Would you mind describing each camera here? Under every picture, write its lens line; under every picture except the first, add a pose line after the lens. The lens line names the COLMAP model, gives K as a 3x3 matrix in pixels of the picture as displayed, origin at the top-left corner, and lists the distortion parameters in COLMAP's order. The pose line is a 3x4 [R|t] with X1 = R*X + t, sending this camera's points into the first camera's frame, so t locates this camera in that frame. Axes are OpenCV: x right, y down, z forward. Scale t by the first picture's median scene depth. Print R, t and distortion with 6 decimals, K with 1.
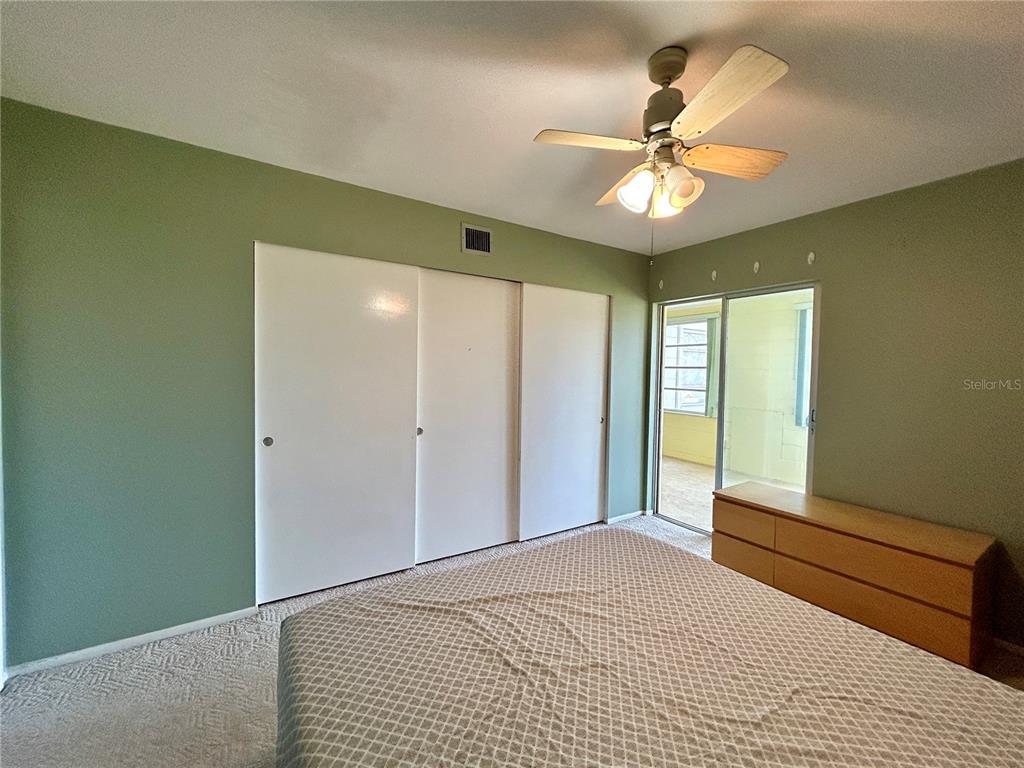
lens RADIAL K [[412.3, 0, 508.1], [0, 412.3, 384.0], [0, 0, 1]] dist [-0.000085, 0.000312]
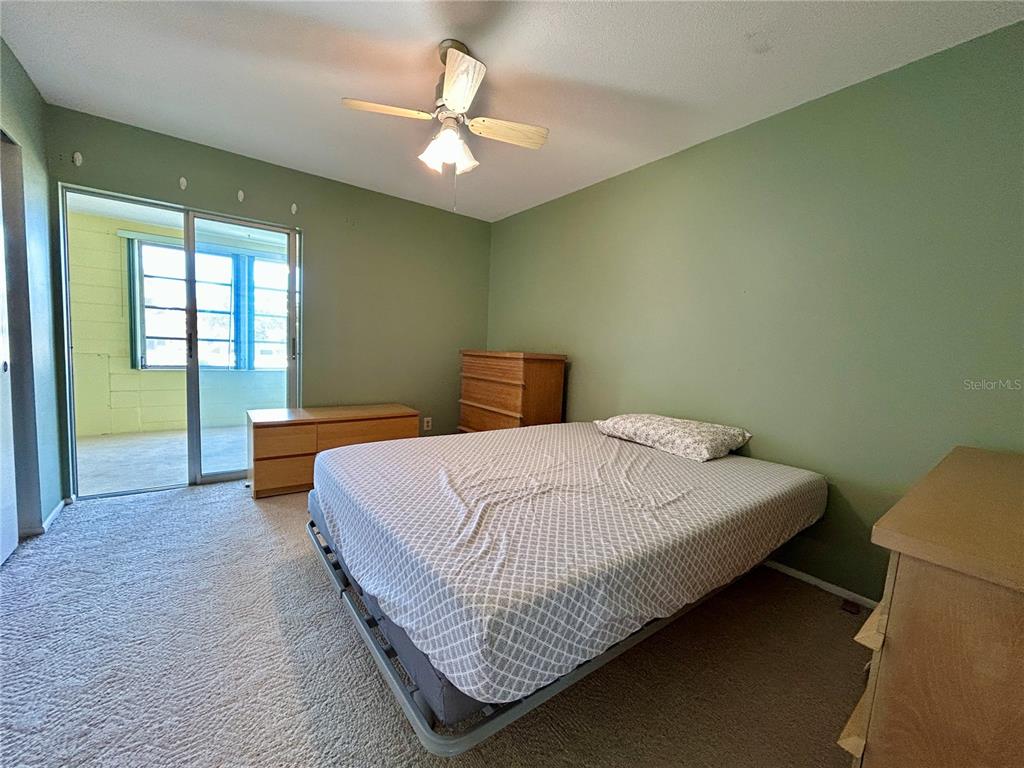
lens RADIAL K [[412.3, 0, 508.1], [0, 412.3, 384.0], [0, 0, 1]] dist [-0.000085, 0.000312]
pose [[-0.076145, -0.105833, 0.991464, -0.610816], [-0.010325, 0.994381, 0.105351, 0.071690], [-0.997043, -0.002215, -0.076809, 0.553781]]
